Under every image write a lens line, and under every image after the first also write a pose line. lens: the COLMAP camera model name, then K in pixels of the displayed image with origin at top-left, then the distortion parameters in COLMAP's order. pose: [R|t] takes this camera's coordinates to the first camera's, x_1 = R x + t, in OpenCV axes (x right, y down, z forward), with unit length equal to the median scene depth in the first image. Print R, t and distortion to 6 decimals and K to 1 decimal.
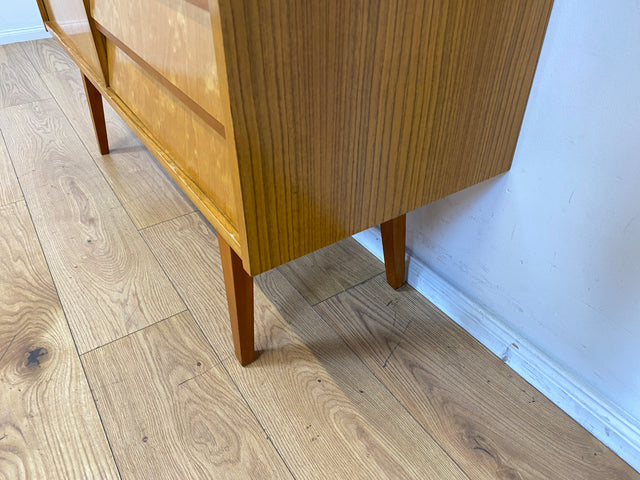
lens RADIAL K [[486.5, 0, 314.8], [0, 486.5, 234.4], [0, 0, 1]] dist [0.041506, -0.047465]
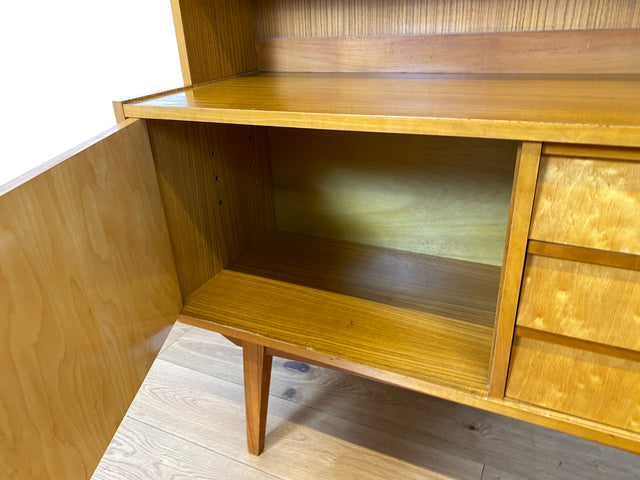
lens RADIAL K [[486.5, 0, 317.0], [0, 486.5, 246.3], [0, 0, 1]] dist [0.041506, -0.047465]
pose [[0.862936, -0.246486, 0.441118, -0.725809], [0.331174, 0.935215, -0.125283, -0.400626], [-0.381660, 0.254198, 0.888661, 0.296888]]
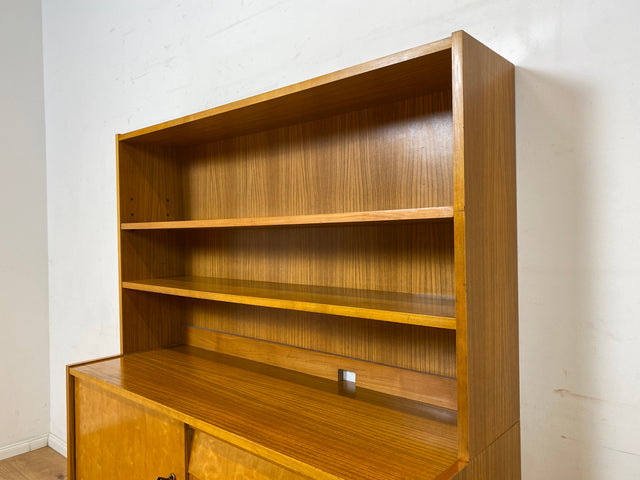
lens RADIAL K [[486.5, 0, 323.3], [0, 486.5, 233.3], [0, 0, 1]] dist [0.041506, -0.047465]
pose [[0.962844, -0.004530, 0.270019, -0.327358], [0.165323, 0.800496, -0.576086, -0.182932], [-0.213539, 0.599322, 0.771501, -0.398867]]
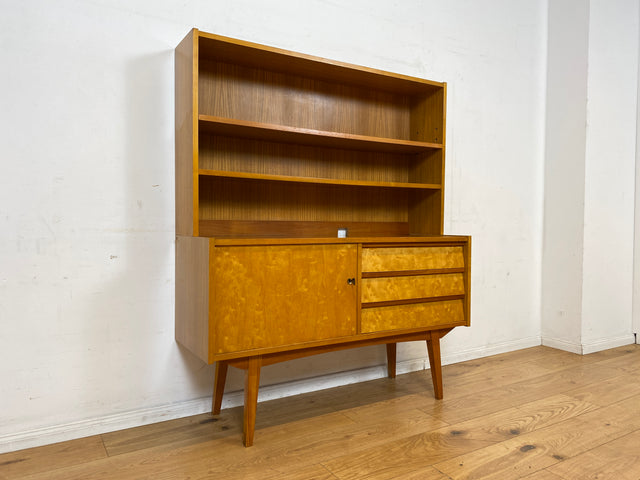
lens RADIAL K [[486.5, 0, 322.9], [0, 486.5, 235.3], [0, 0, 1]] dist [0.041506, -0.047465]
pose [[0.033164, -0.009221, 0.999407, -1.952884], [0.591211, 0.806425, -0.012178, -0.554930], [-0.805835, 0.591265, 0.032195, 0.626305]]
